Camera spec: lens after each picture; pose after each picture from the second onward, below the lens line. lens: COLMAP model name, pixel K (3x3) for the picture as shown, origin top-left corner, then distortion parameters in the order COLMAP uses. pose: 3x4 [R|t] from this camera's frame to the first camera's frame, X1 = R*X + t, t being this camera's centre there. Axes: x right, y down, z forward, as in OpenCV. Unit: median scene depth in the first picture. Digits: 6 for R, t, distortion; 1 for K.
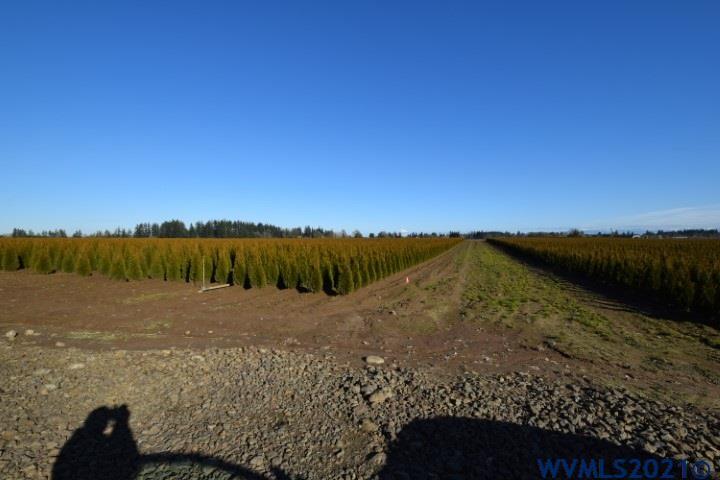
lens RADIAL K [[321.8, 0, 360.0], [0, 321.8, 240.0], [0, 0, 1]] dist [-0.002895, -0.003778]
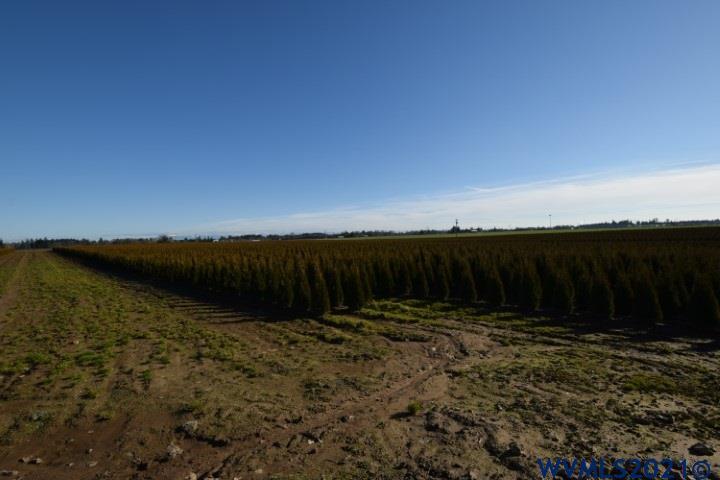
lens RADIAL K [[321.8, 0, 360.0], [0, 321.8, 240.0], [0, 0, 1]] dist [-0.002895, -0.003778]
pose [[0.418806, -0.021177, 0.907829, 0.079143], [0.038414, 0.999246, 0.005589, -0.000510], [-0.907263, 0.032533, 0.419304, 0.177476]]
